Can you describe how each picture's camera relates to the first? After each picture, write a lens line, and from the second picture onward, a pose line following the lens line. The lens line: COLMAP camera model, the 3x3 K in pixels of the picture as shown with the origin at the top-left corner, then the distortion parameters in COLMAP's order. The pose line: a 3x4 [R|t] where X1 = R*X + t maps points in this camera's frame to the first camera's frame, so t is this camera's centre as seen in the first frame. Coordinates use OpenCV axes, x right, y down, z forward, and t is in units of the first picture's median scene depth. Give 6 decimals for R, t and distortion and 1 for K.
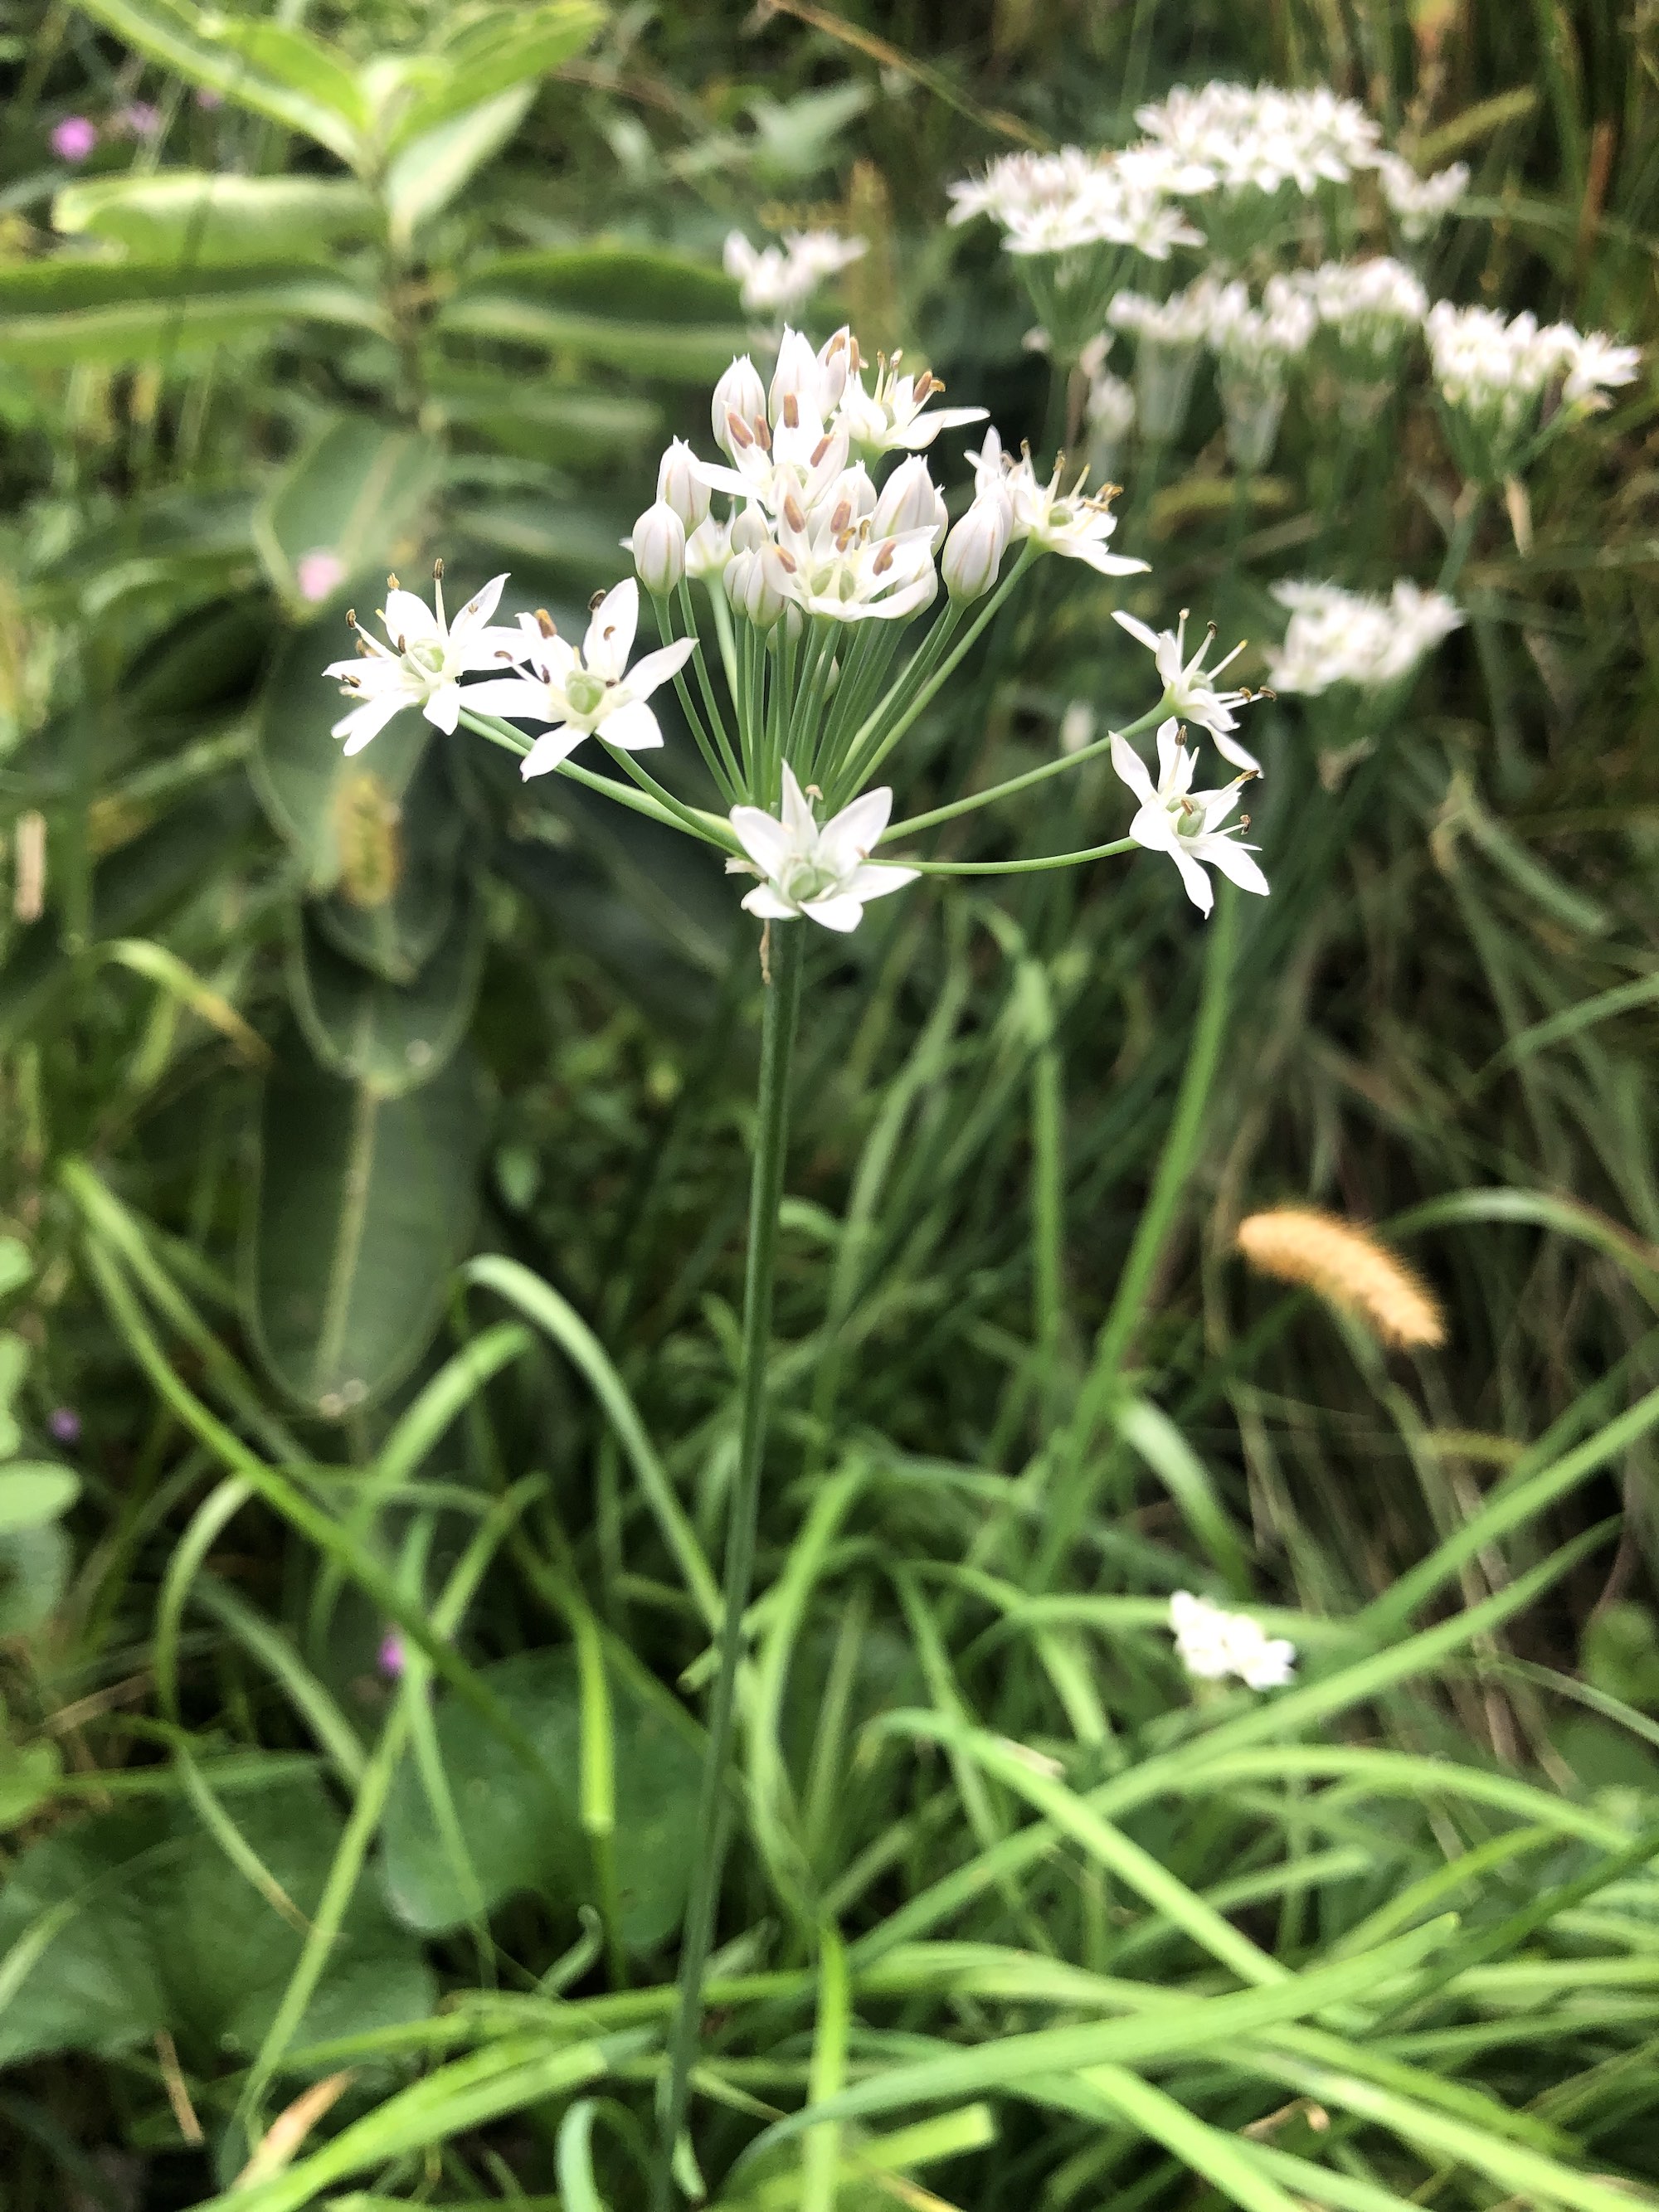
lens RADIAL K [[1779.1, 0, 594.5], [0, 1779.1, 1054.7], [0, 0, 1]] dist [-0.071706, 0.106488]
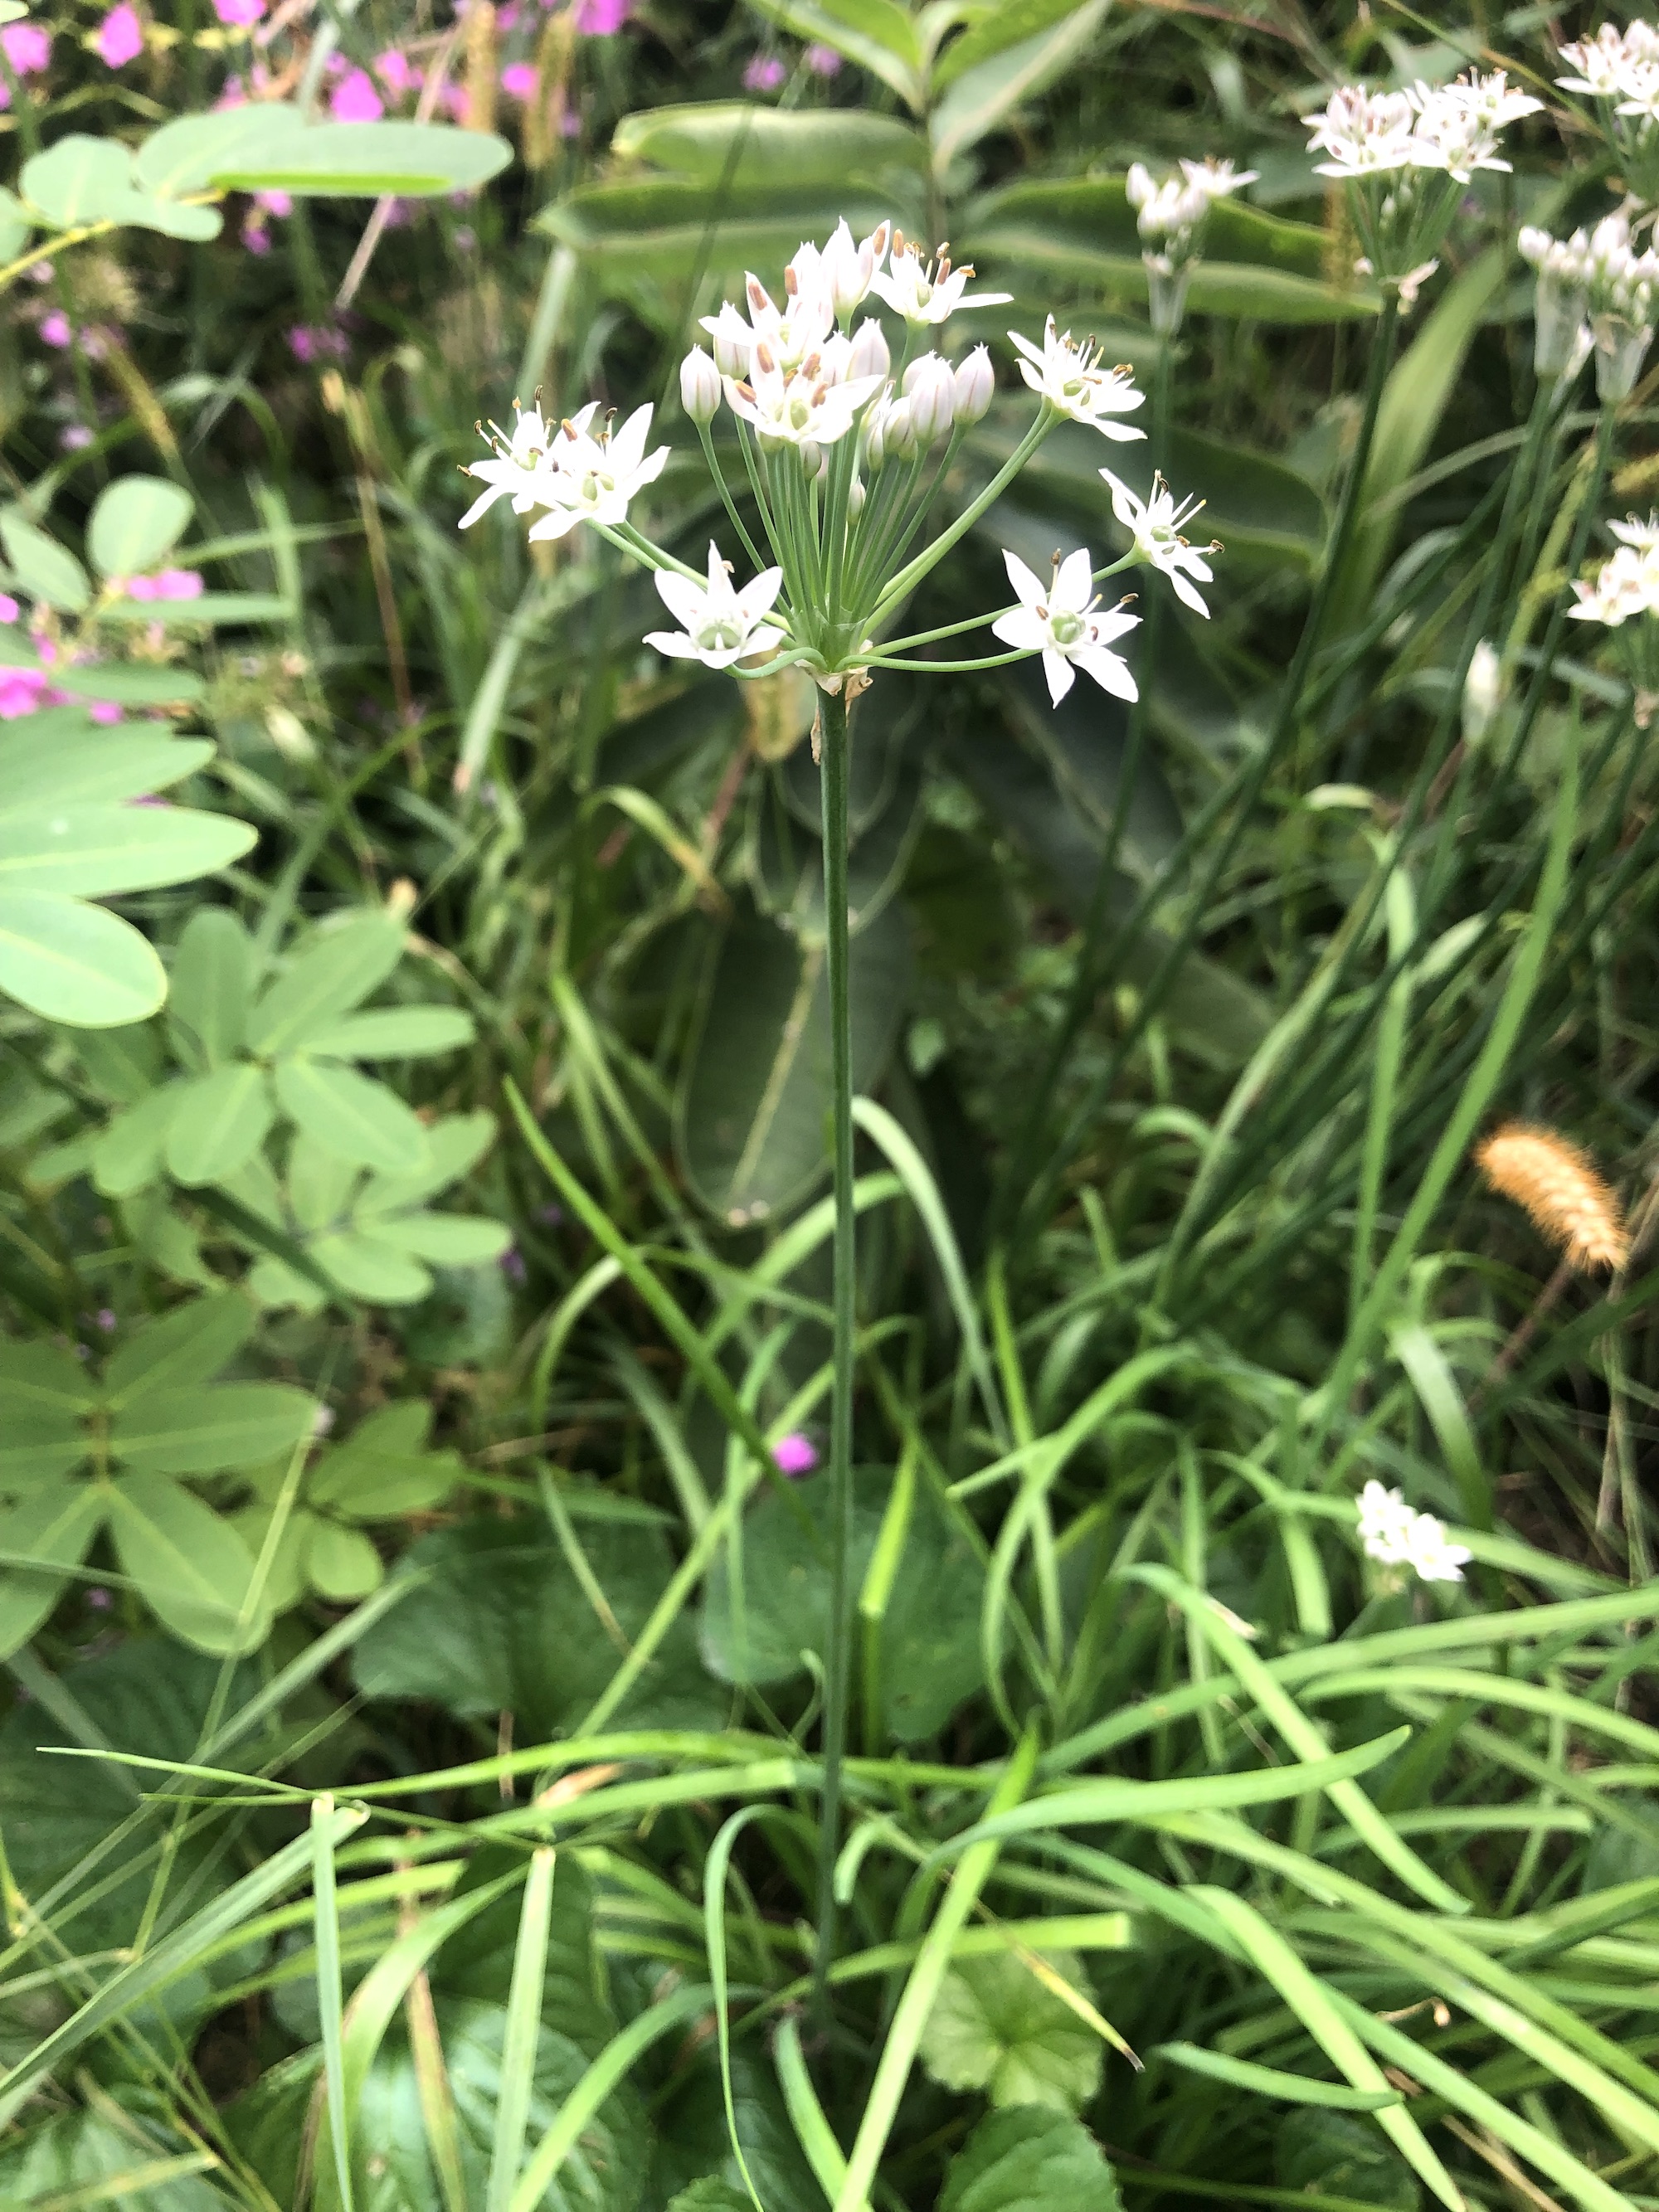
lens RADIAL K [[1834.2, 0, 829.5], [0, 1834.2, 1106.0], [0, 0, 1]] dist [0.002192, 0.002709]
pose [[0.945693, 0.157905, -0.284131, 0.242089], [-0.150524, 0.987451, 0.047772, 0.064894], [0.288109, -0.002409, 0.957595, -0.111264]]
